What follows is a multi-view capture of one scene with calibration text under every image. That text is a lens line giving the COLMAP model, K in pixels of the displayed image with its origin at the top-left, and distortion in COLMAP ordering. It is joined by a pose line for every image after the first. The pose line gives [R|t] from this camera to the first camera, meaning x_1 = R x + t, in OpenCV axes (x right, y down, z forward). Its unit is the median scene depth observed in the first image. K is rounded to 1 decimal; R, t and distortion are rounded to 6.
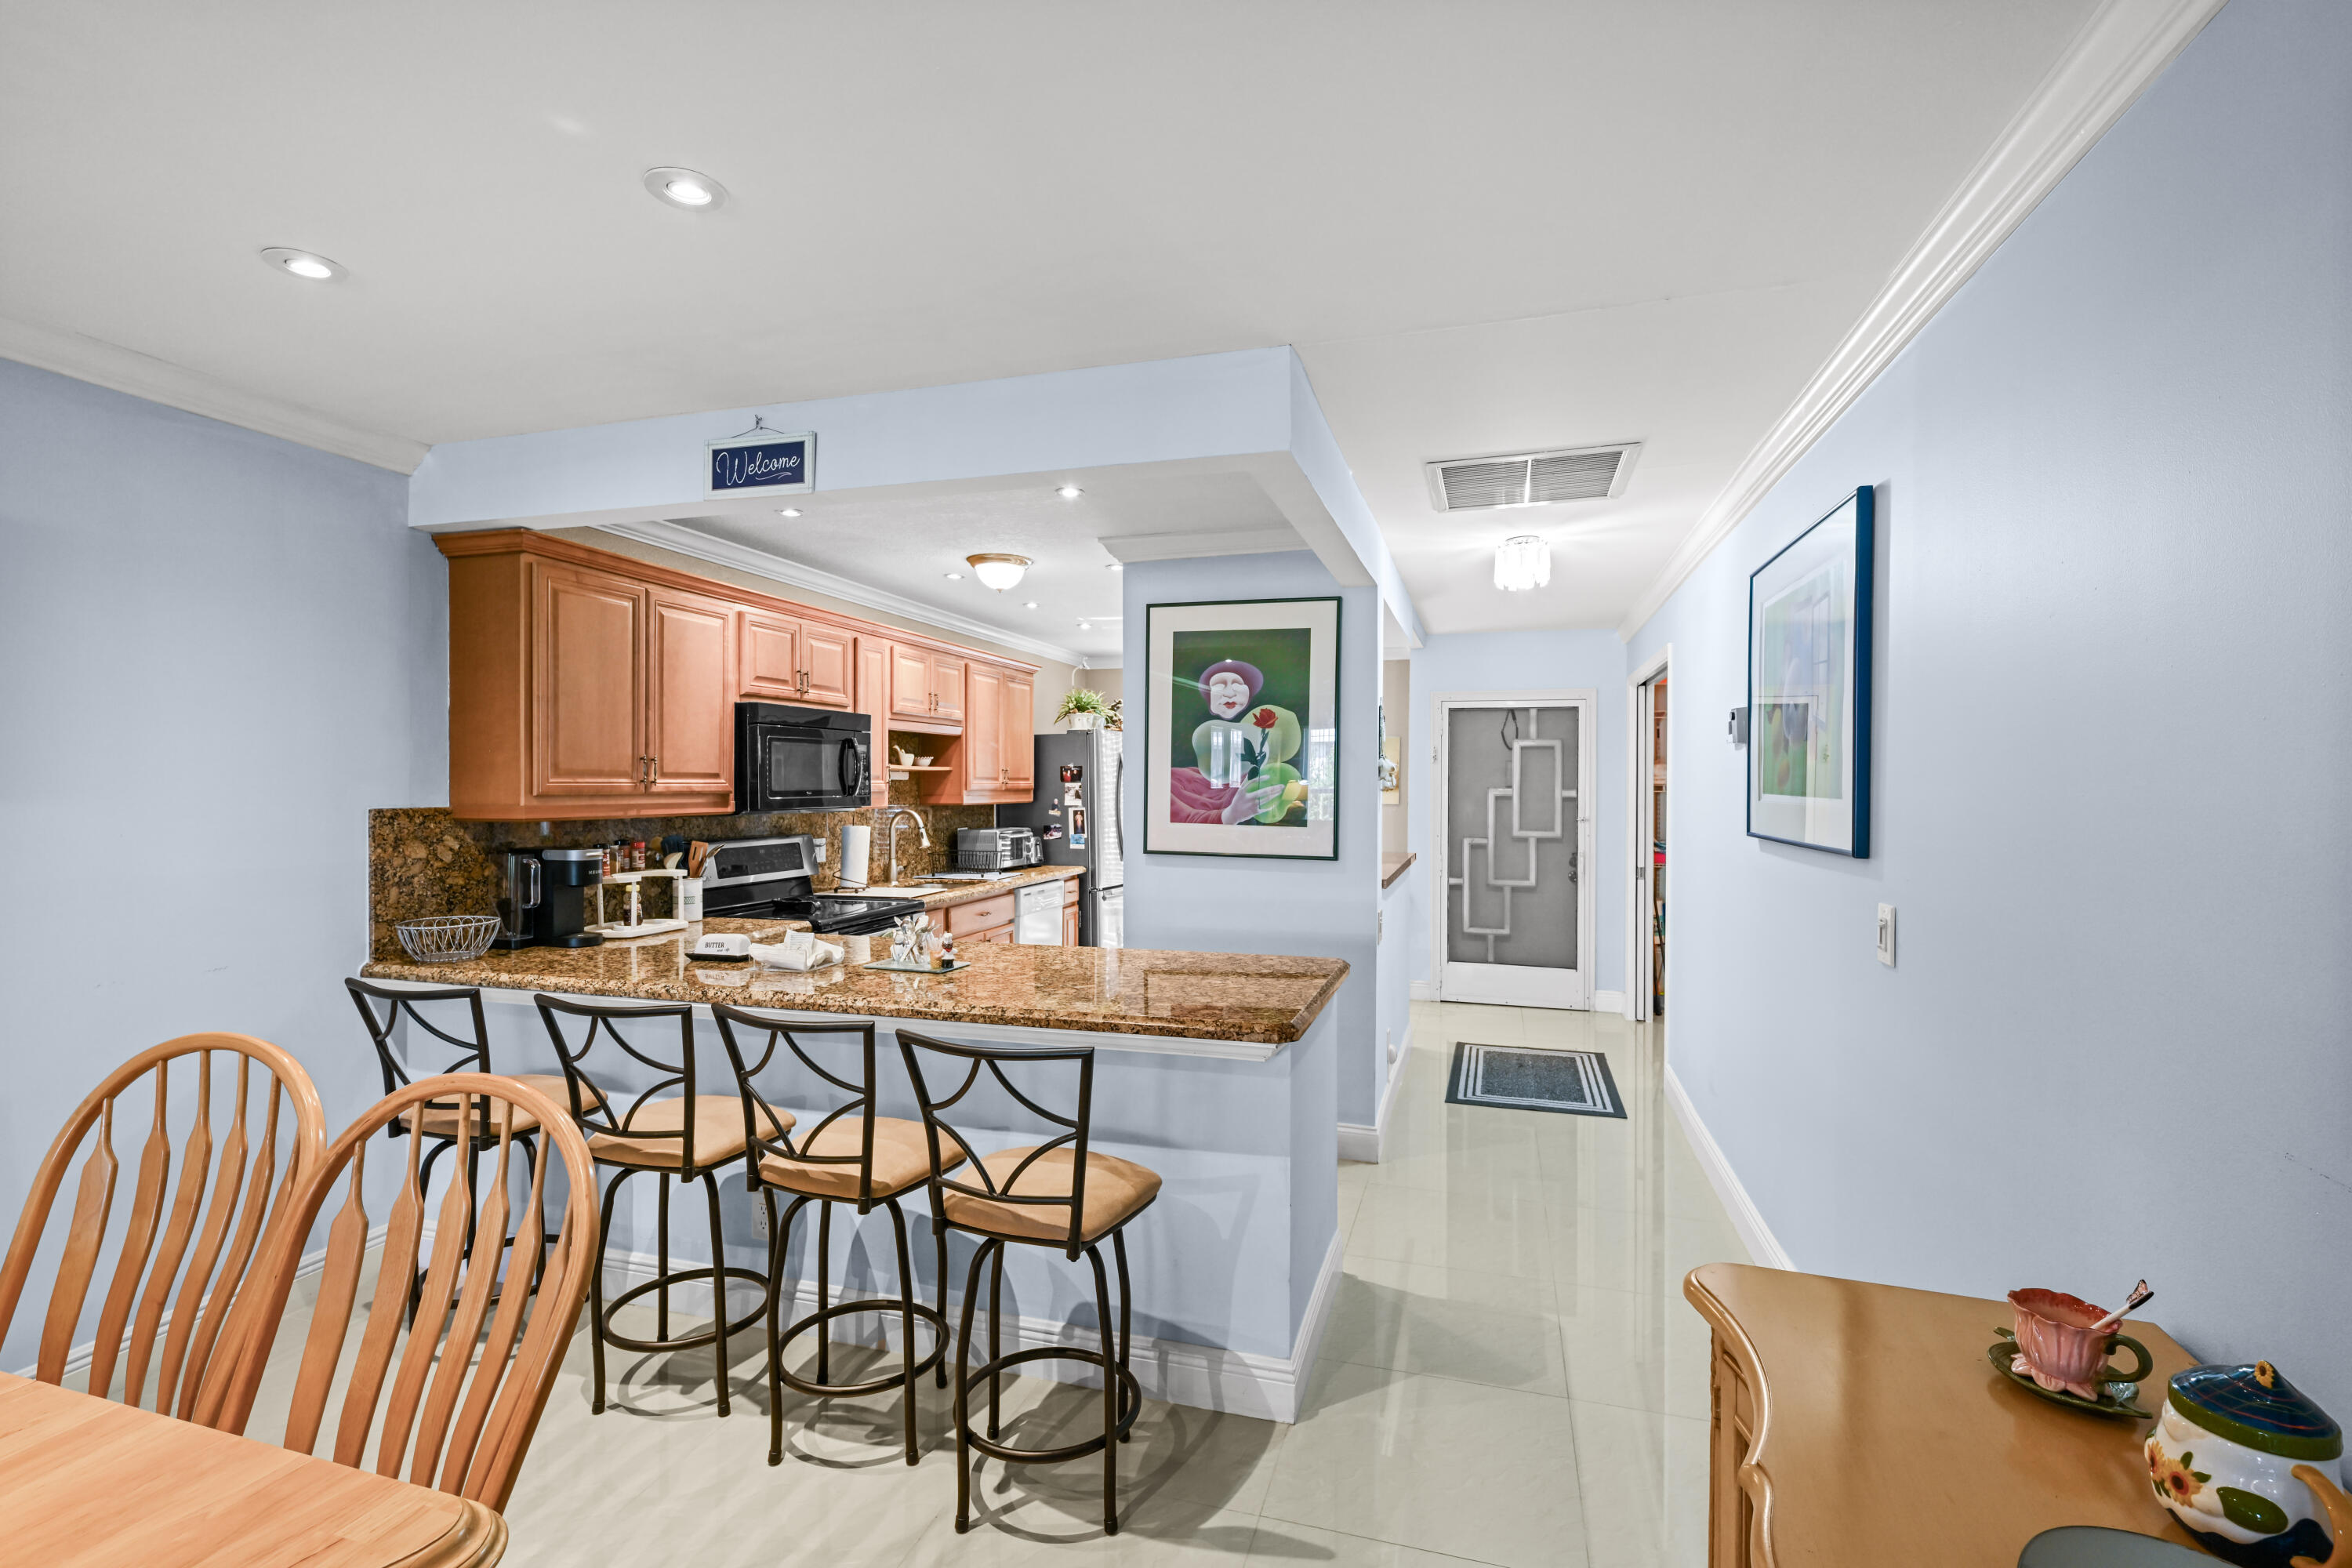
lens RADIAL K [[1056.3, 0, 1172.9], [0, 1056.3, 788.2], [0, 0, 1]] dist [0.000239, 0.000101]
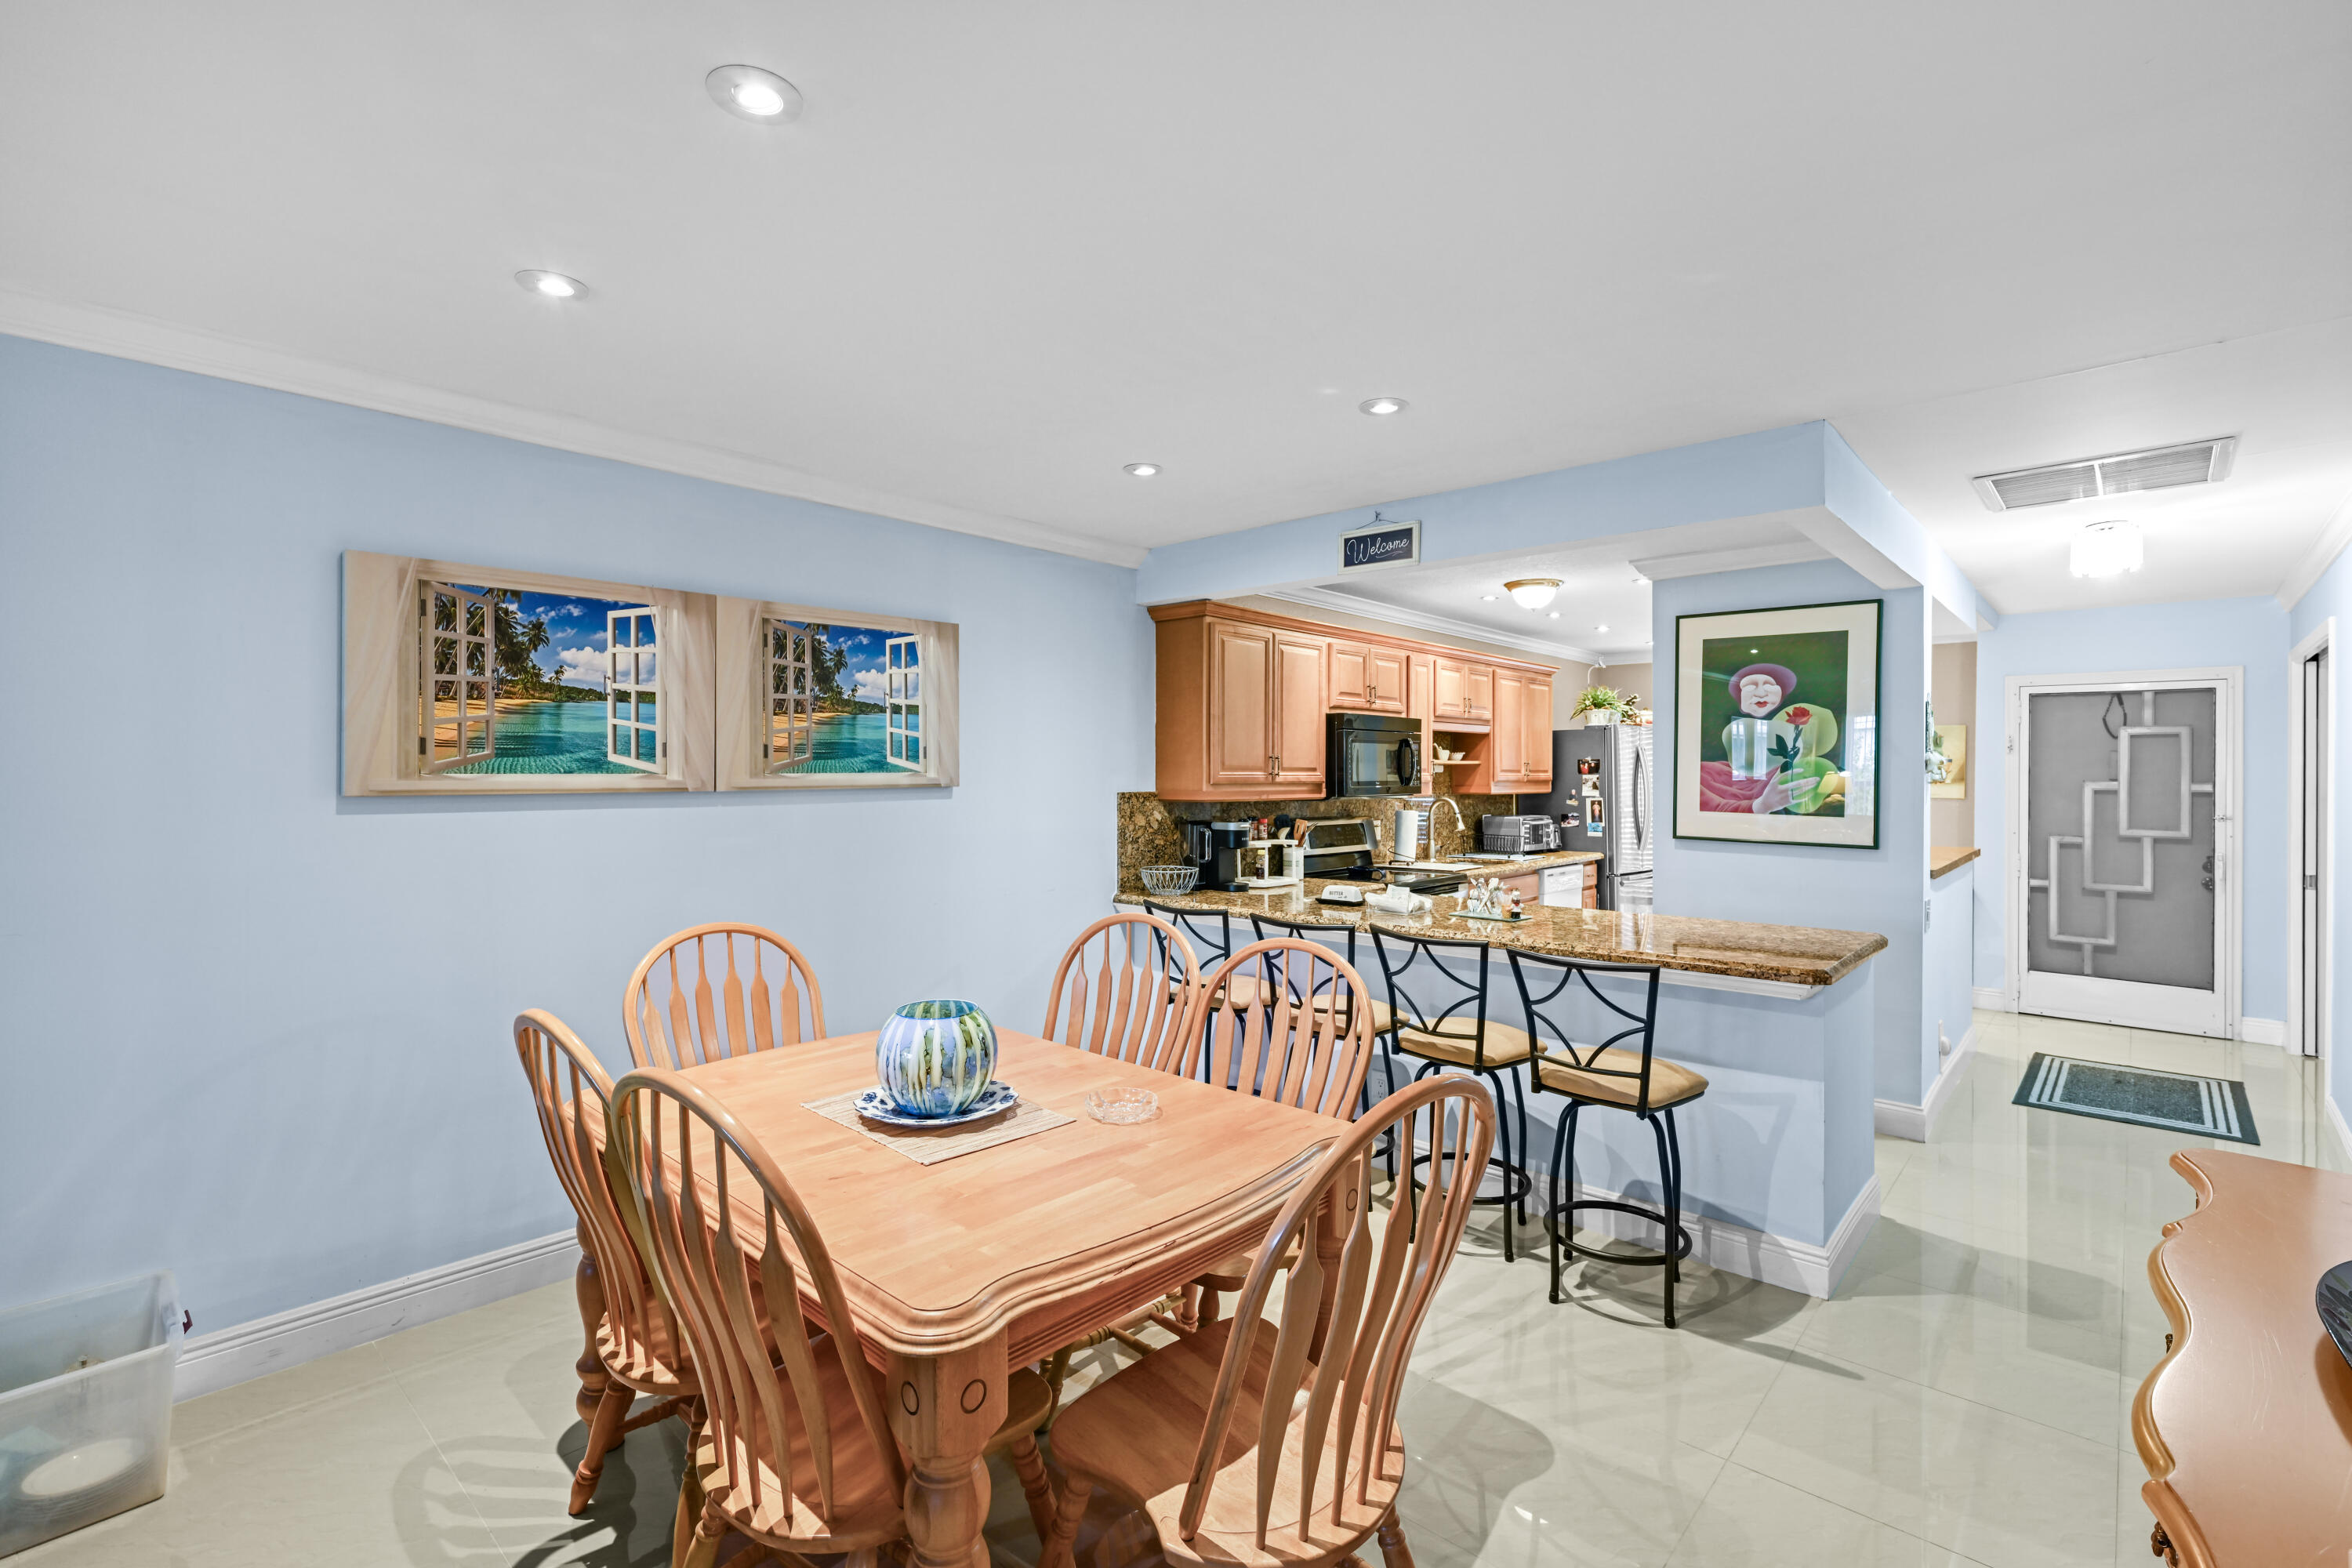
lens RADIAL K [[1053.2, 0, 1173.4], [0, 1053.2, 773.1], [0, 0, 1]] dist [0.000645, 0.000294]
pose [[0.902209, 0.000364, -0.431300, -0.019903], [-0.002881, 0.999982, -0.005182, -0.000261], [0.431290, 0.005918, 0.902194, -0.198146]]
